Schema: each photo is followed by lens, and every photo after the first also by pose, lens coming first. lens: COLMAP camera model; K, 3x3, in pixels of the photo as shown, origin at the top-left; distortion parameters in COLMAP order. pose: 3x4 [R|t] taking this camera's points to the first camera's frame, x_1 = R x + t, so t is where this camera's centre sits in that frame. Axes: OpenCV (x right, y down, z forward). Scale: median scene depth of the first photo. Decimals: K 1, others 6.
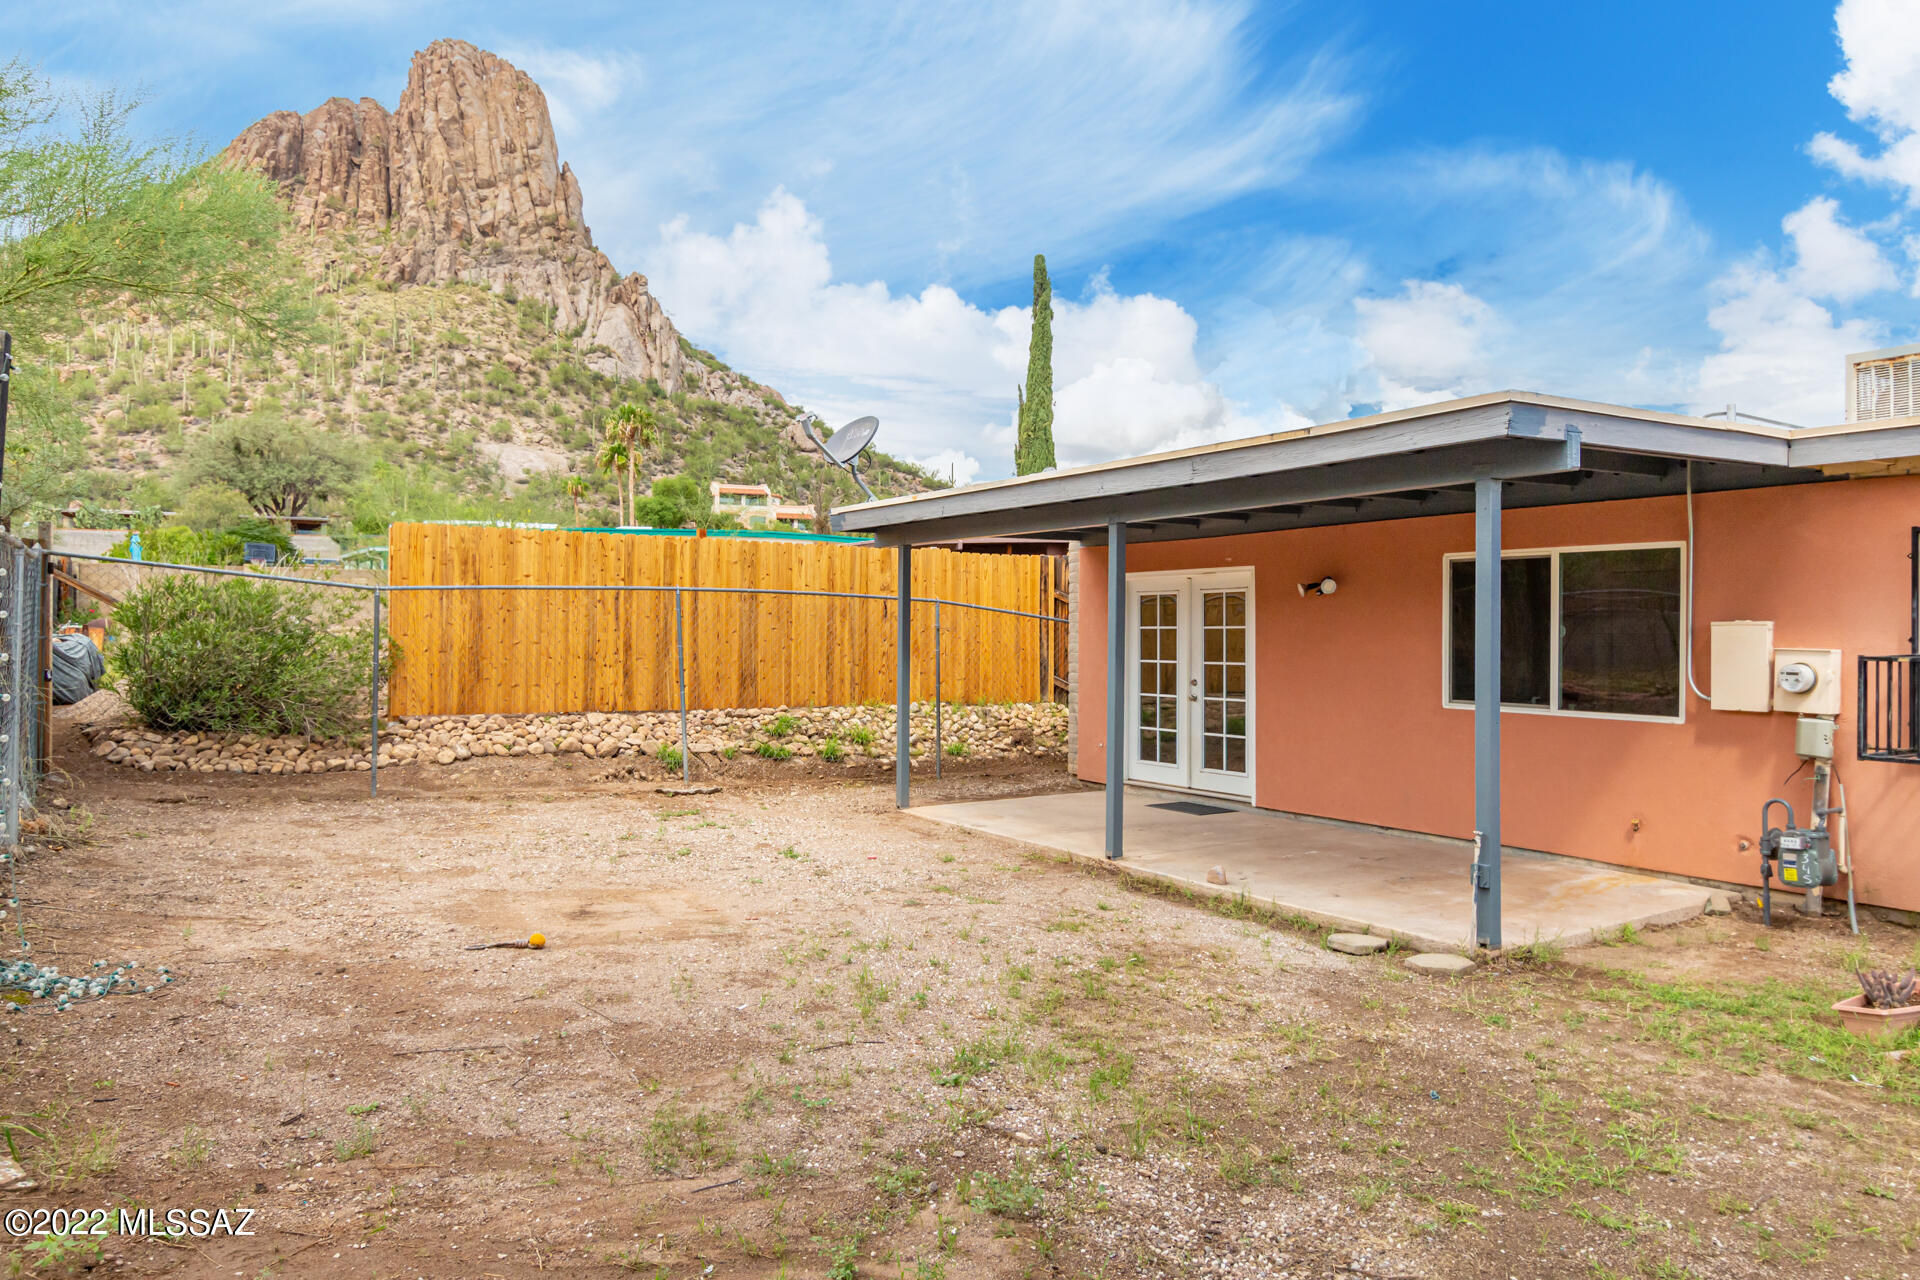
lens RADIAL K [[1301.9, 0, 959.7], [0, 1301.9, 632.9], [0, 0, 1]] dist [-0.001146, 0.003816]
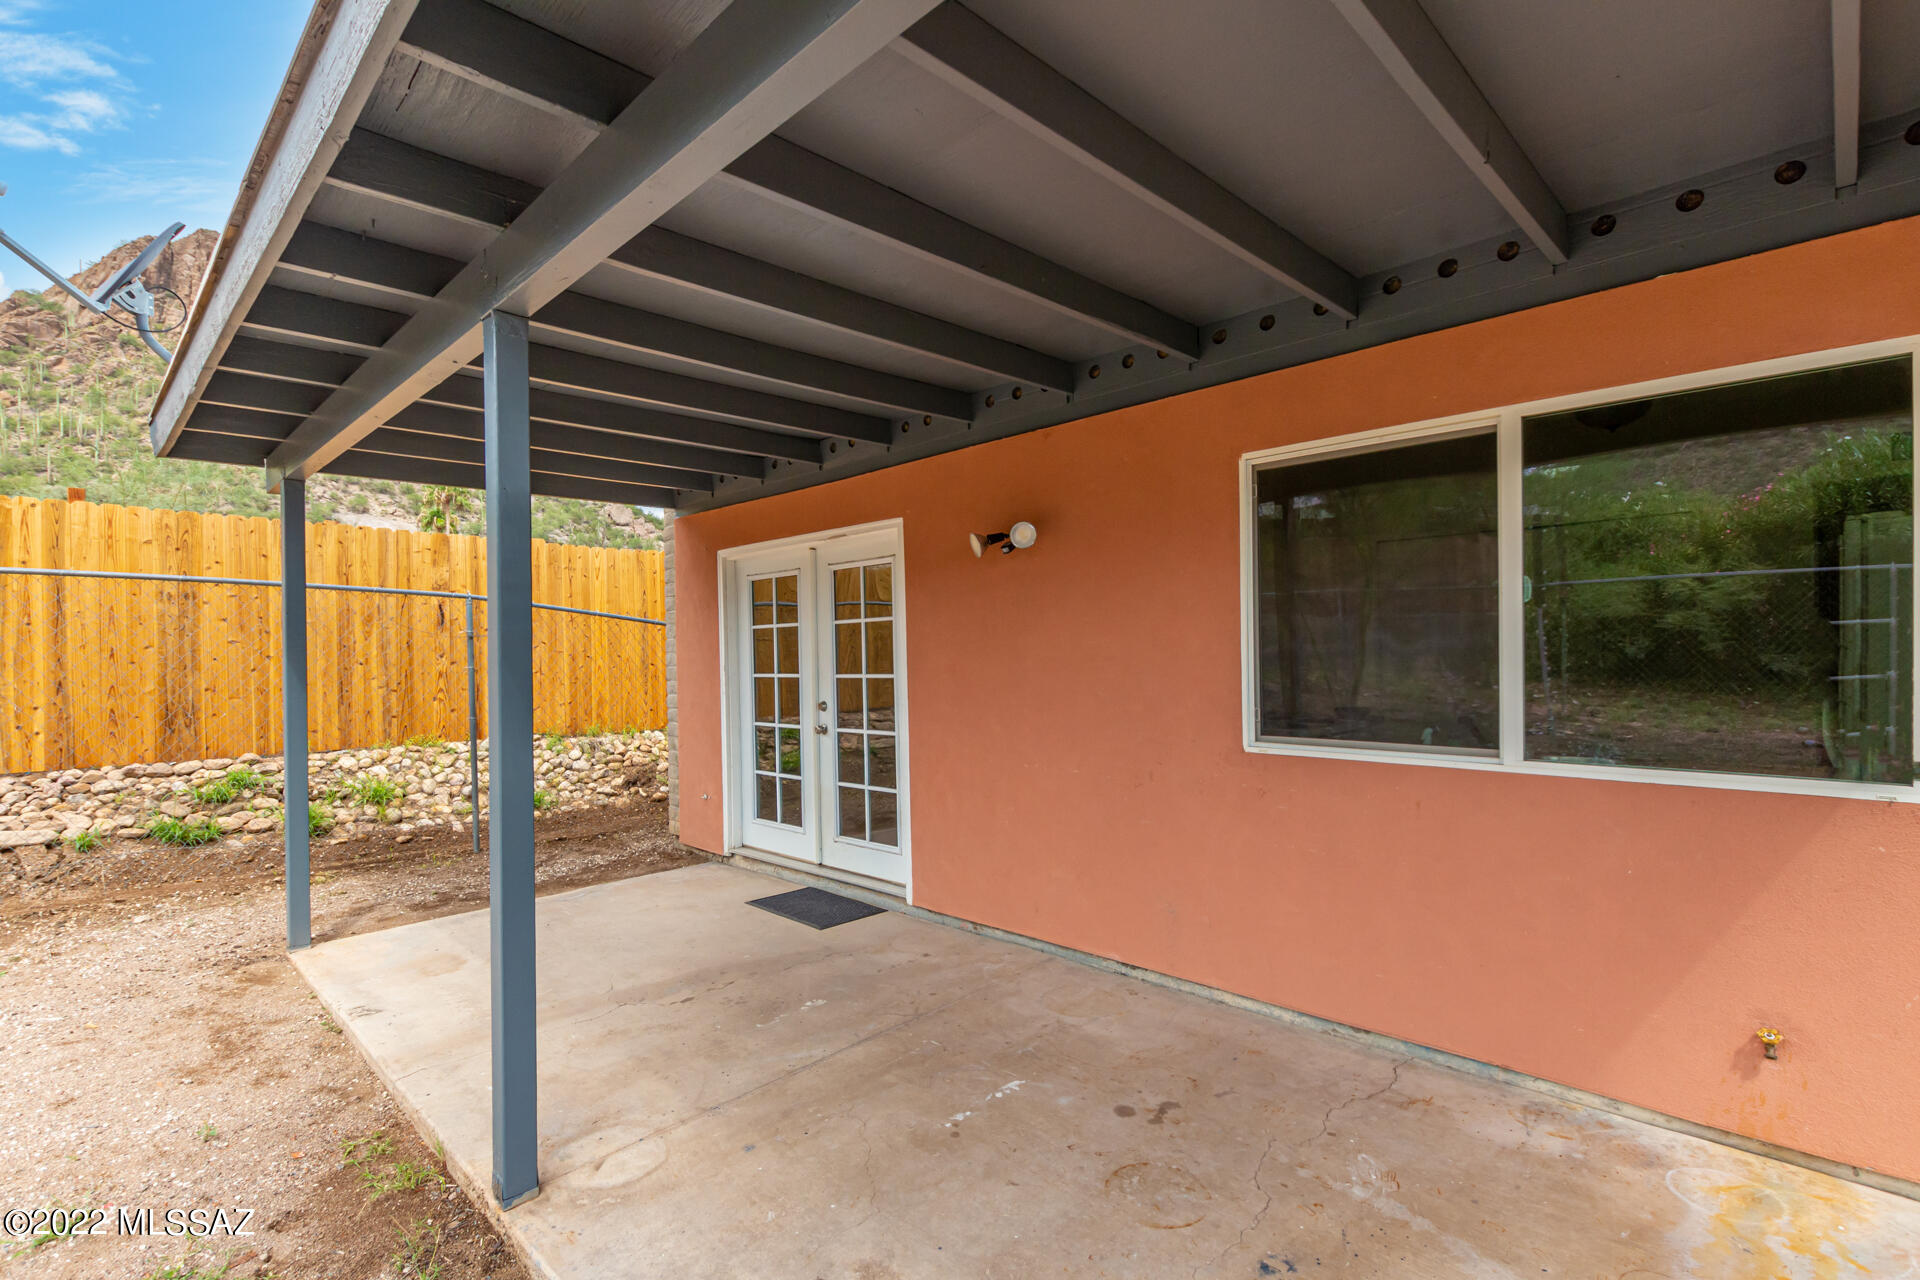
lens RADIAL K [[889.1, 0, 958.5], [0, 889.1, 655.8], [0, 0, 1]] dist [0.009389, -0.005770]
pose [[0.972545, -0.020592, 0.231801, 0.108883], [0.020593, 0.999785, 0.002417, 0.009765], [-0.231801, 0.002423, 0.972760, 0.414434]]
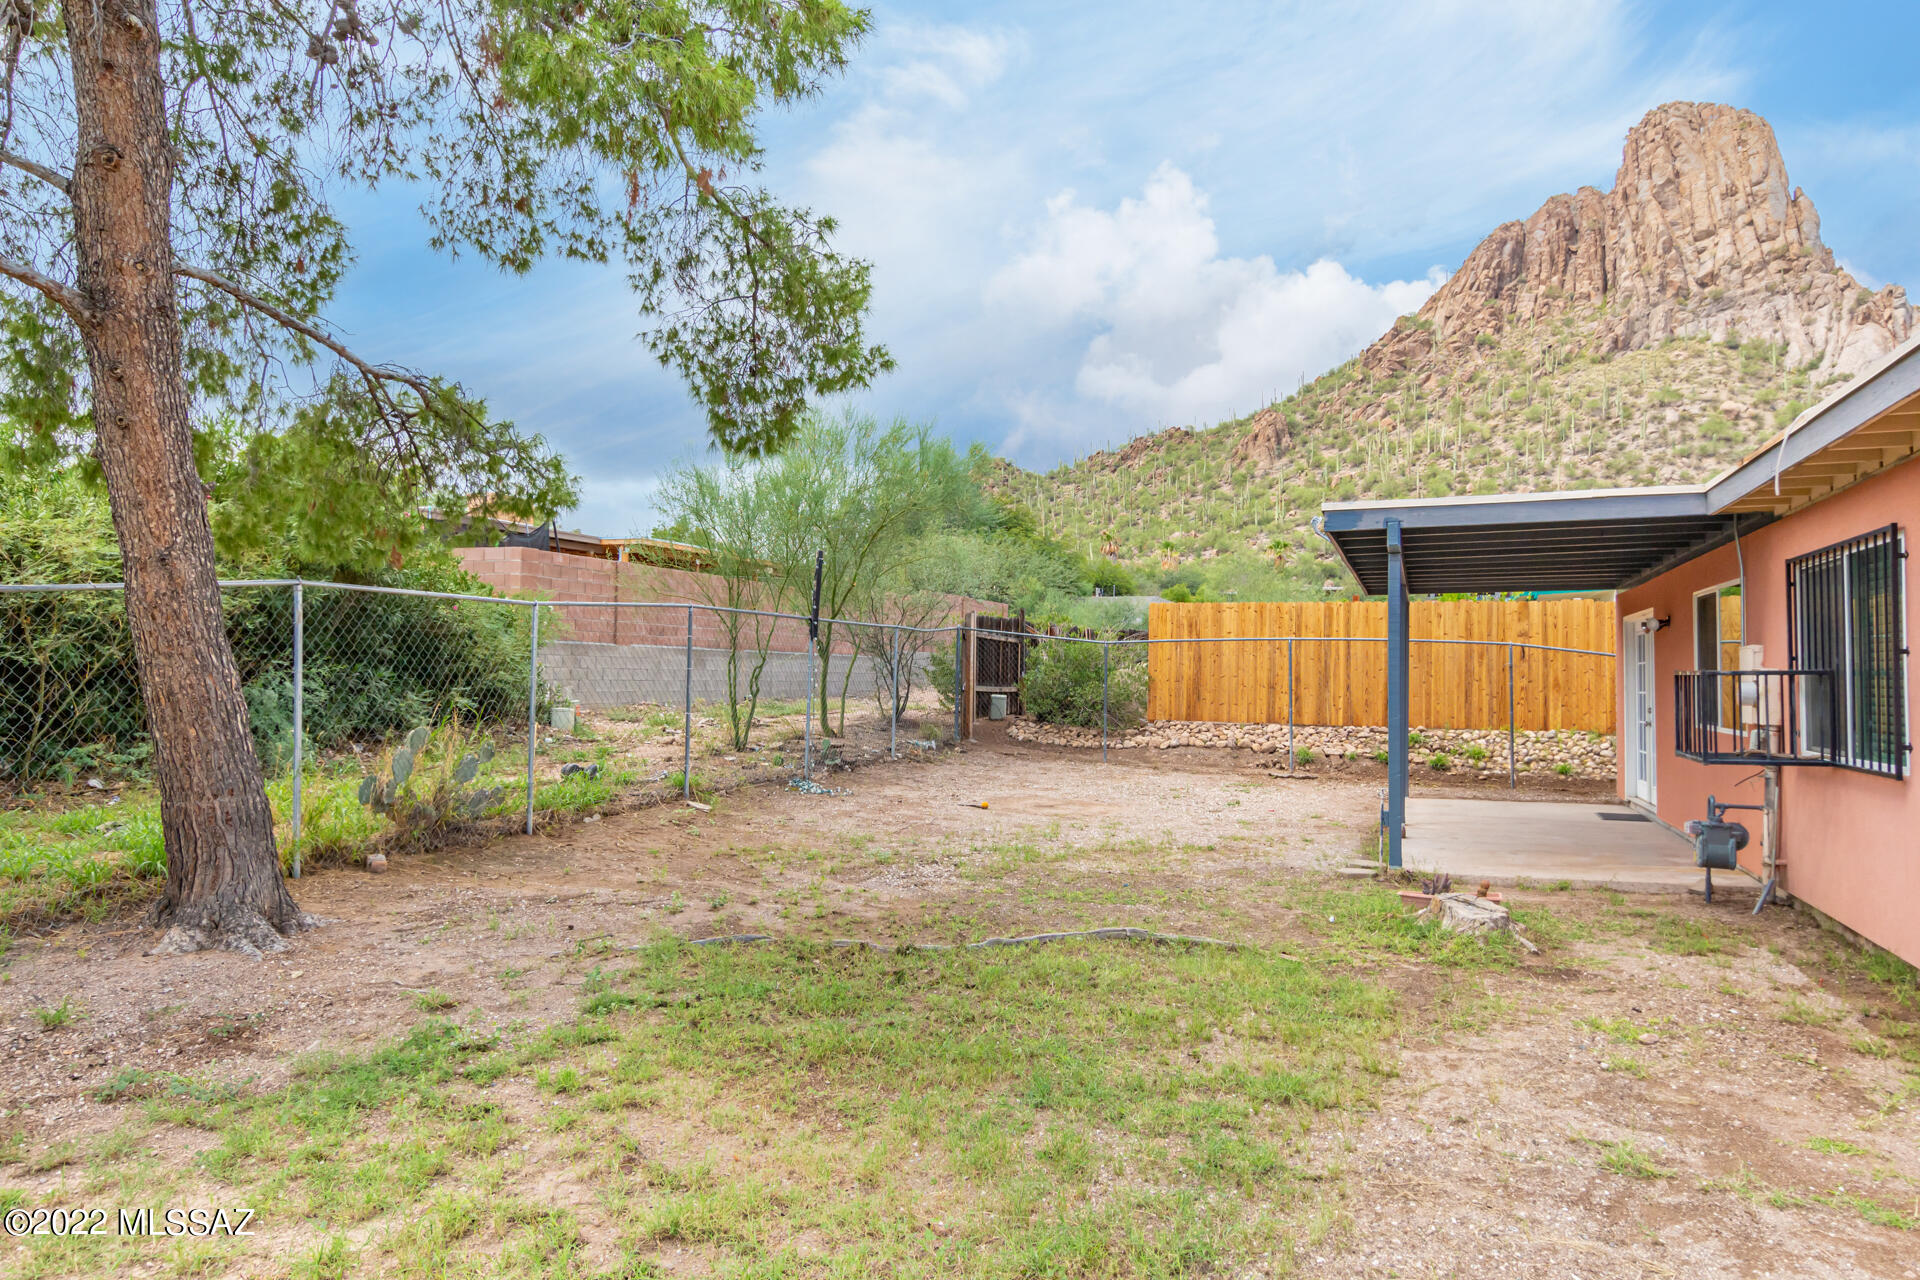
lens RADIAL K [[1216.4, 0, 959.3], [0, 1216.4, 646.9], [0, 0, 1]] dist [0.005069, 0.001472]
pose [[0.602876, -0.017293, -0.797647, 0.510215], [-0.009138, 0.999550, -0.028577, 0.013852], [0.797782, 0.024517, 0.602447, -0.098457]]
